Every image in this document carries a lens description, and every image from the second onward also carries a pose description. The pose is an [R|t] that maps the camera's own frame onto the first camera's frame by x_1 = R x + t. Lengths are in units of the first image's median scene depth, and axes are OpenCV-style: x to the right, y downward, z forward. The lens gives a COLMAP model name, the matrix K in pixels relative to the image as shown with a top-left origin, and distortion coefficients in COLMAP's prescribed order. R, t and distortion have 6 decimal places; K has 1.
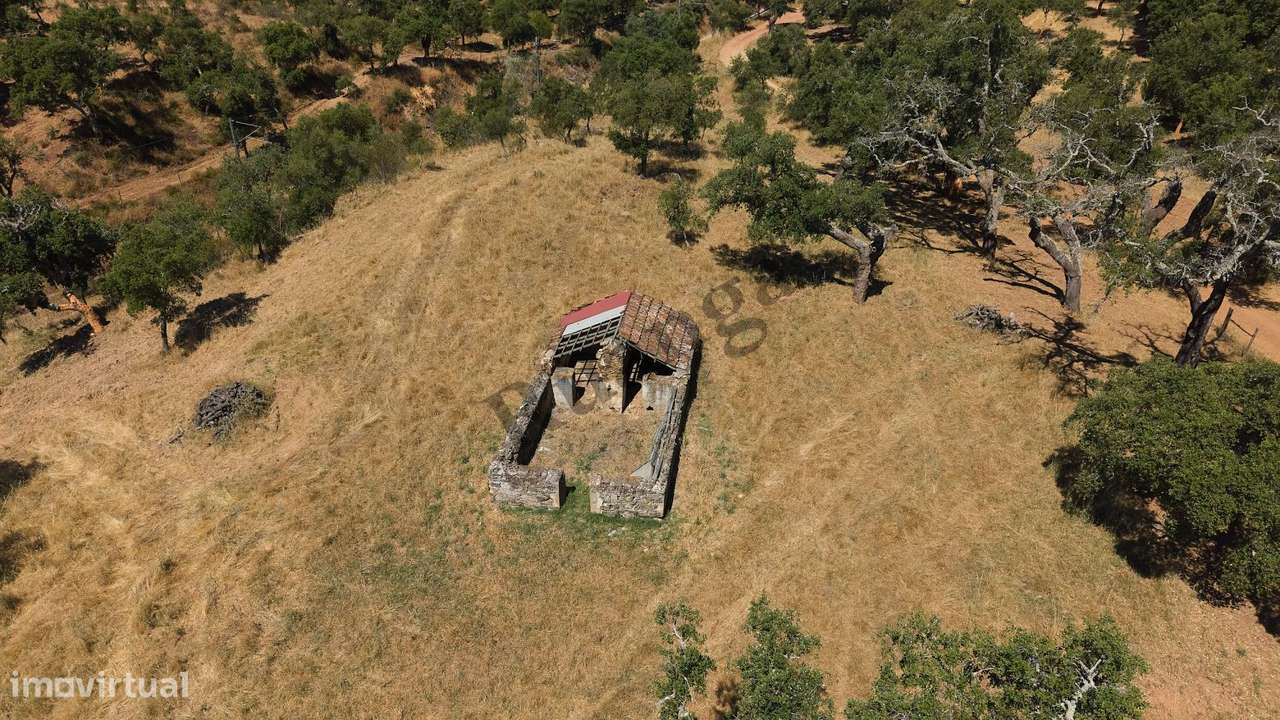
lens RADIAL K [[847.5, 0, 640.0], [0, 847.5, 360.0], [0, 0, 1]] dist [0.008176, -0.005108]
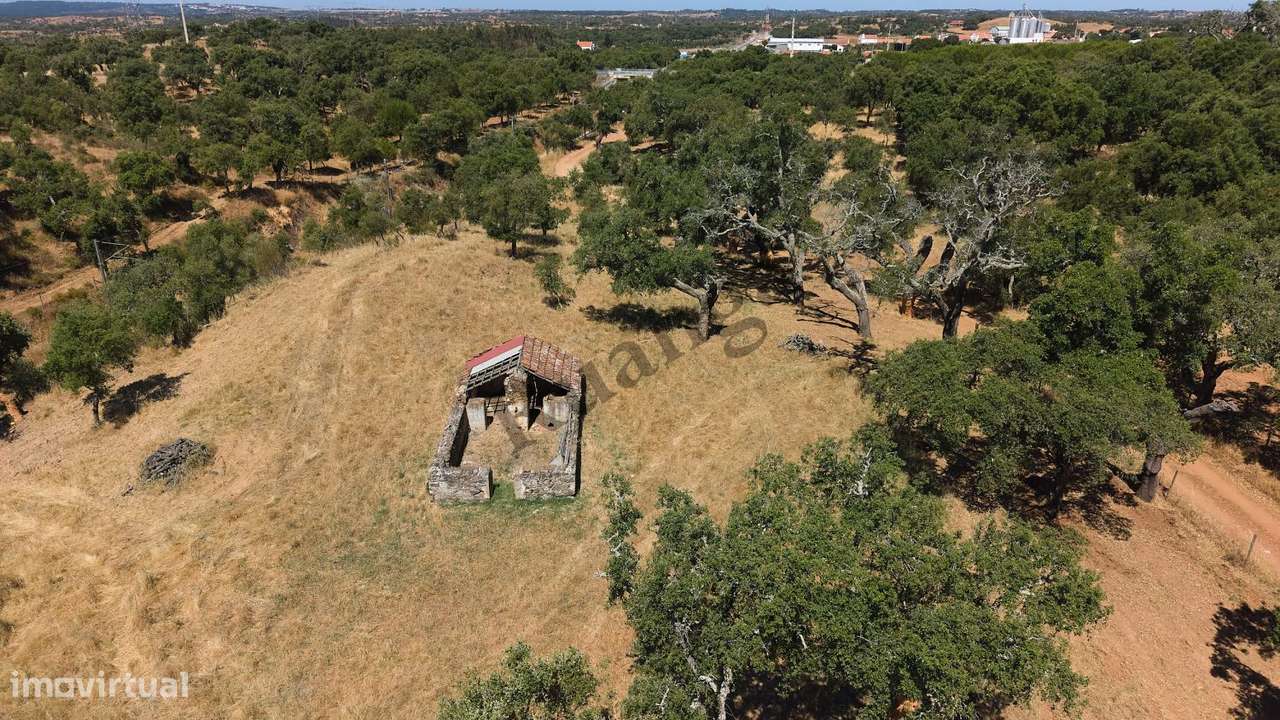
lens RADIAL K [[839.3, 0, 640.0], [0, 839.3, 360.0], [0, 0, 1]] dist [0.031058, -0.039580]
pose [[0.979689, -0.079286, 0.184184, -0.060990], [0.103068, 0.986996, -0.123353, 0.101220], [-0.172009, 0.139831, 0.975121, -0.175336]]
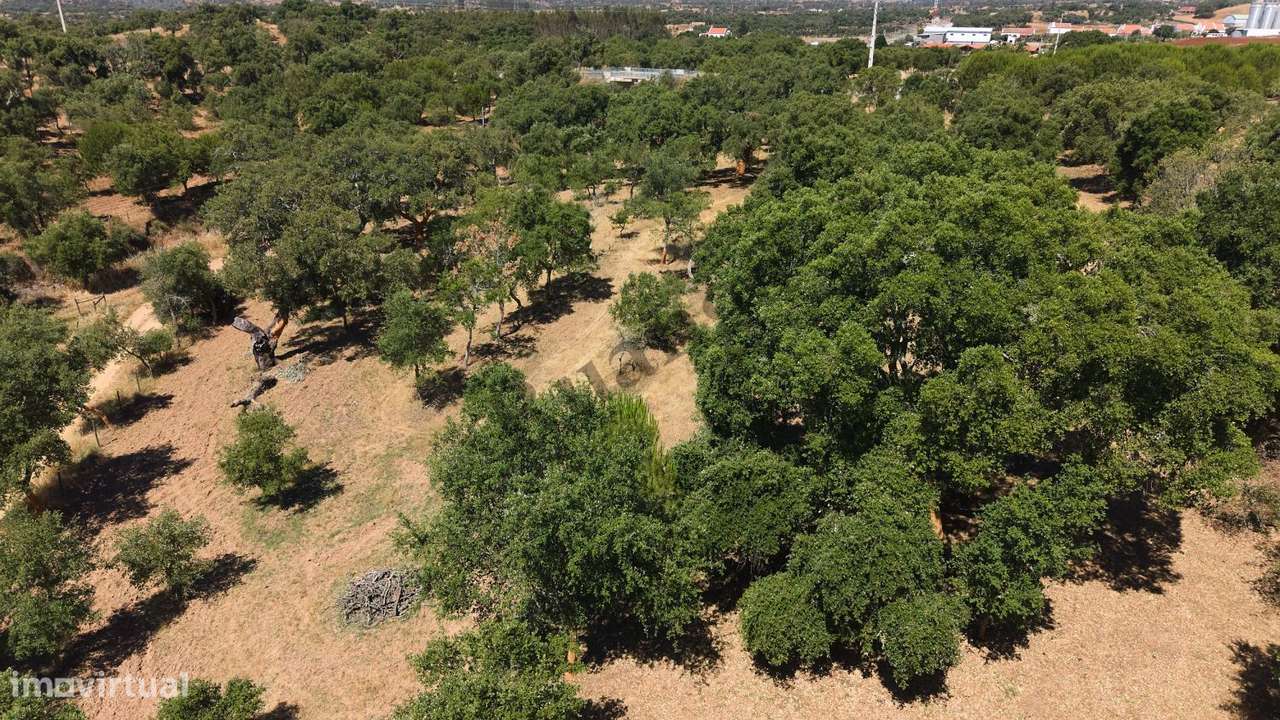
lens RADIAL K [[847.5, 0, 640.0], [0, 847.5, 360.0], [0, 0, 1]] dist [0.008176, -0.005108]
pose [[0.999961, 0.003115, -0.008307, 1.234472], [-0.004088, 0.992787, -0.119823, -0.655655], [0.007874, 0.119853, 0.992760, 1.183263]]
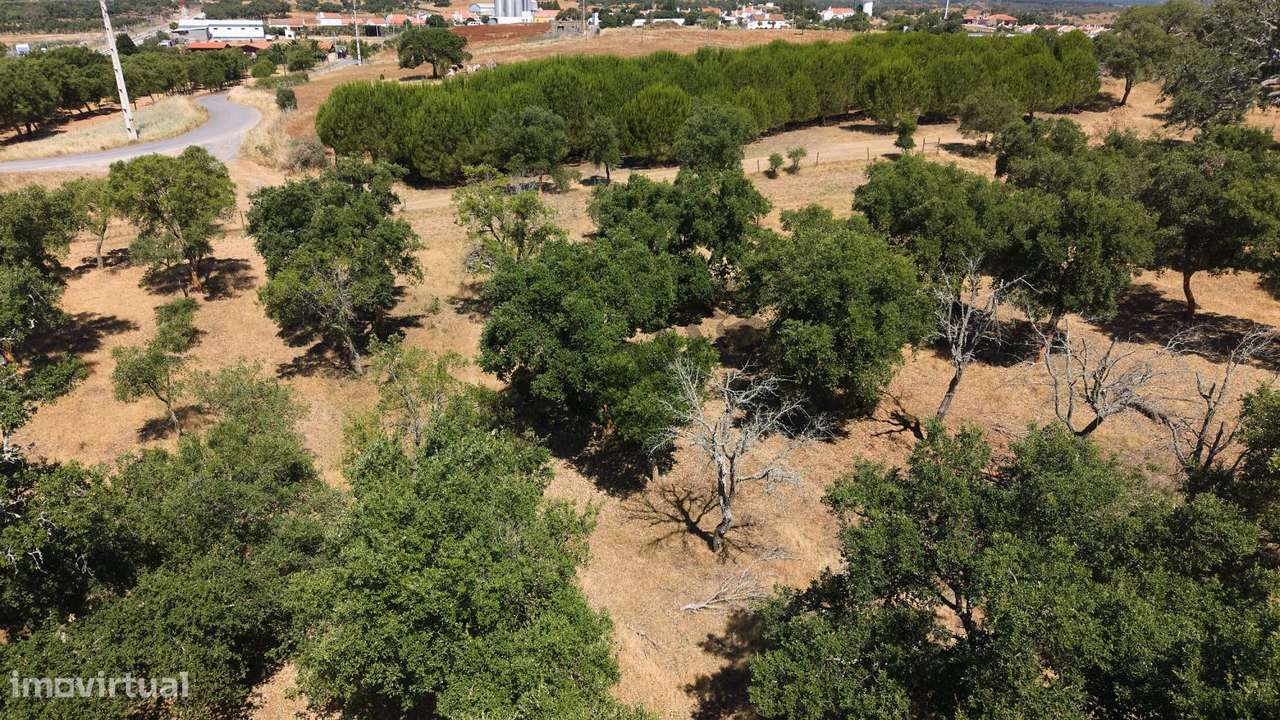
lens RADIAL K [[840.1, 0, 640.0], [0, 840.1, 360.0], [0, 0, 1]] dist [-0.001825, -0.001570]
pose [[0.714935, -0.275992, 0.642415, 1.714876], [0.340980, 0.939757, 0.024263, -1.608090], [-0.610410, 0.201704, 0.765973, 2.851493]]
